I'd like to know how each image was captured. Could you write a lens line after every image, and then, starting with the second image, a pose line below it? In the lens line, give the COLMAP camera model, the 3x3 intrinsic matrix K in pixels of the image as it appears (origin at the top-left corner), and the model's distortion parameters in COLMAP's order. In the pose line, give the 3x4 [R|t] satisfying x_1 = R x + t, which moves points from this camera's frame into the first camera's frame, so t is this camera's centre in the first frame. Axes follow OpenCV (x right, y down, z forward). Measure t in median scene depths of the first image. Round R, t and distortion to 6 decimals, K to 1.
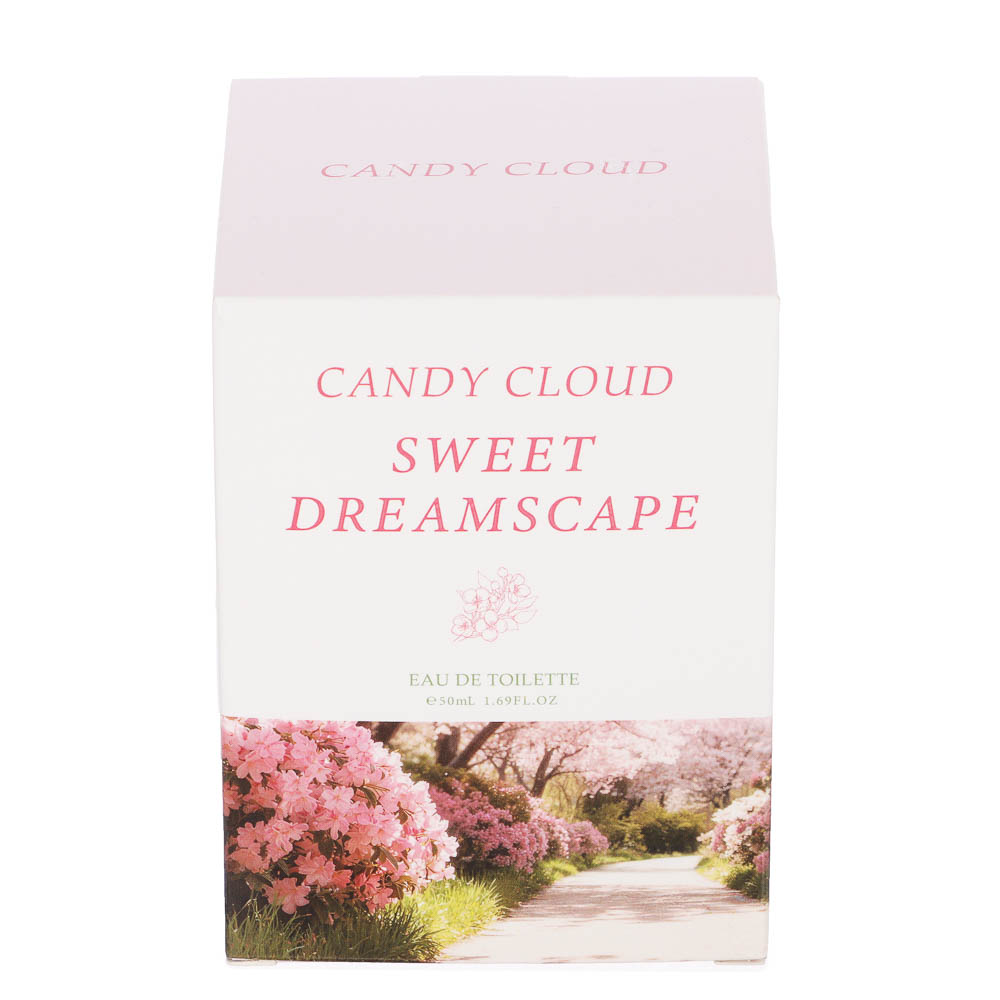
lens RADIAL K [[7261.6, 0, 500.0], [0, 7261.6, 500.0], [0, 0, 1]] dist [0.916057, -47.835911]
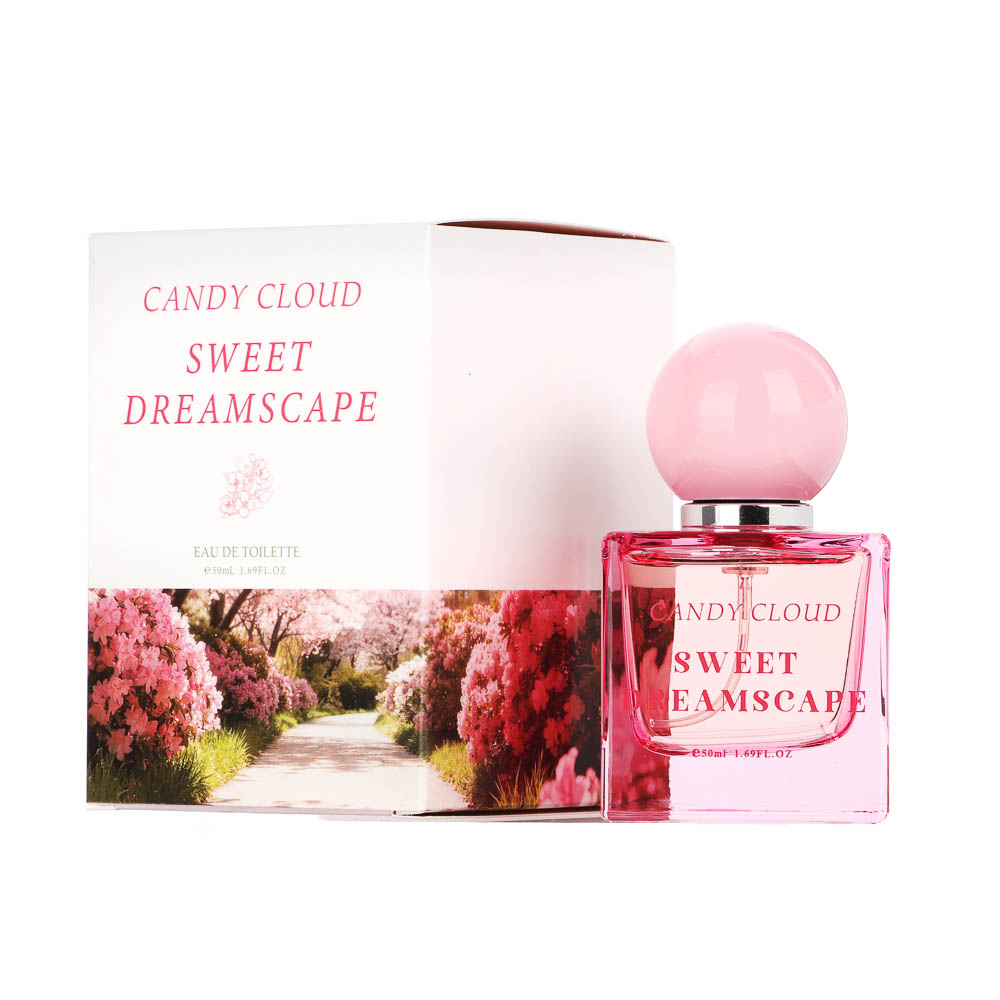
lens RADIAL K [[7261.6, 0, 500.0], [0, 7261.6, 500.0], [0, 0, 1]] dist [0.916057, -47.835911]
pose [[0.809515, -0.002106, -0.587096, 0.781784], [-0.265770, 0.890351, -0.369650, 0.474790], [0.523500, 0.455269, 0.720193, 0.096145]]
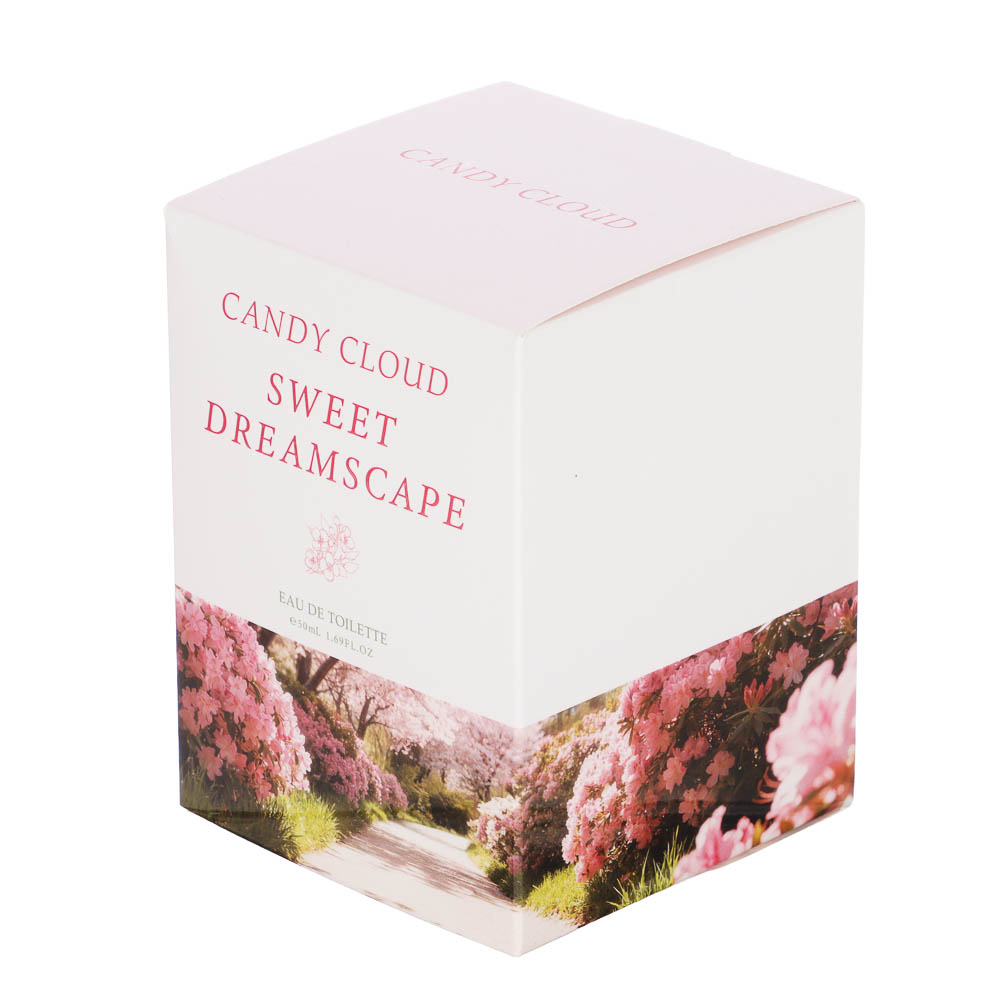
lens RADIAL K [[7261.6, 0, 500.0], [0, 7261.6, 500.0], [0, 0, 1]] dist [0.916057, -47.835911]
pose [[0.712252, 0.280016, -0.643652, 0.719968], [-0.308967, 0.948440, 0.070715, -0.077971], [0.630267, 0.148500, 0.762044, 0.168417]]
